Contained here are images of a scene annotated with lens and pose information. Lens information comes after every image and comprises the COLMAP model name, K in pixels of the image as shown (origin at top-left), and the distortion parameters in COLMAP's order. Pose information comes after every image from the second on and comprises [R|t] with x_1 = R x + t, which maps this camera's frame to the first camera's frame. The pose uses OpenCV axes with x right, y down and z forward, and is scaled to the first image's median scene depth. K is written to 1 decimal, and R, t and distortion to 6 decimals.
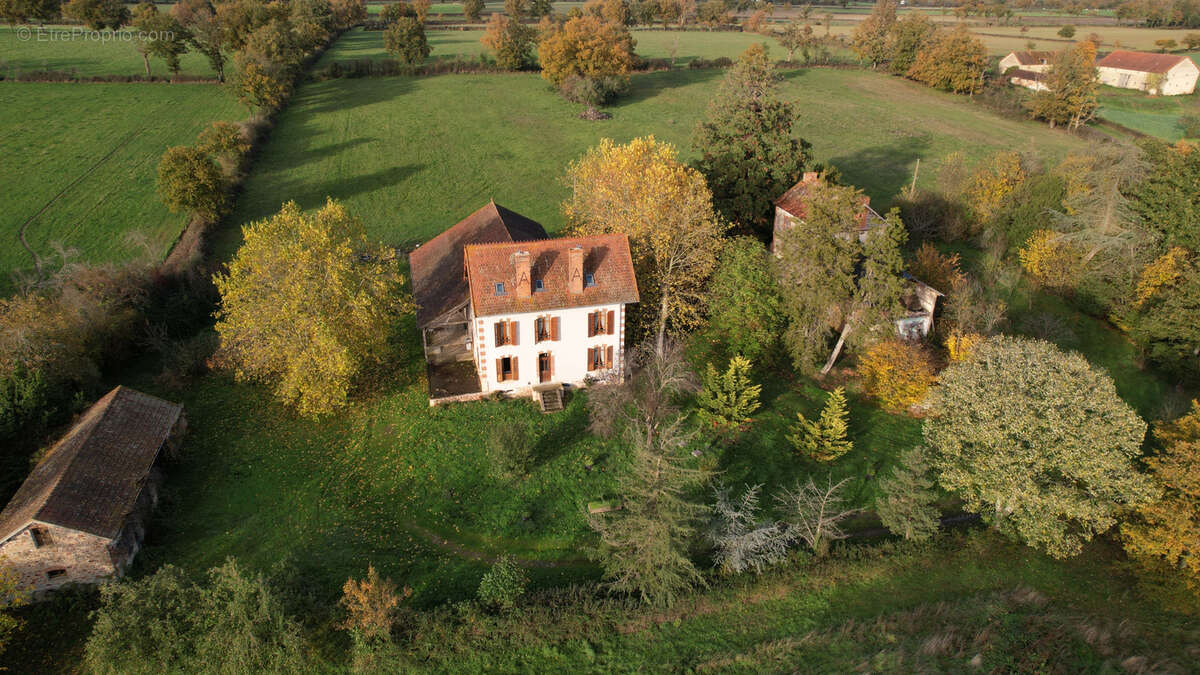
lens RADIAL K [[767.8, 0, 600.6], [0, 767.8, 343.5], [0, 0, 1]] dist [-0.079050, 0.073777]
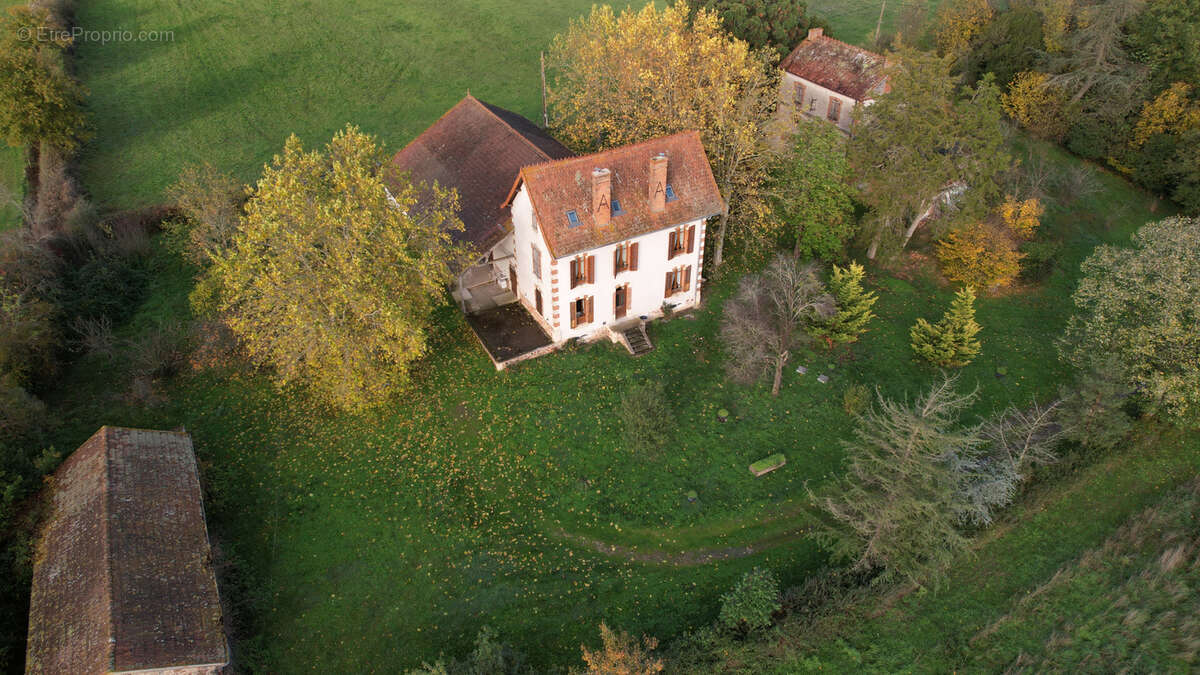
lens RADIAL K [[767.8, 0, 600.6], [0, 767.8, 343.5], [0, 0, 1]] dist [-0.079050, 0.073777]
pose [[0.968088, -0.155720, 0.196358, -0.270314], [0.116134, 0.973070, 0.199118, -0.096383], [-0.222077, -0.169960, 0.960102, 0.189891]]
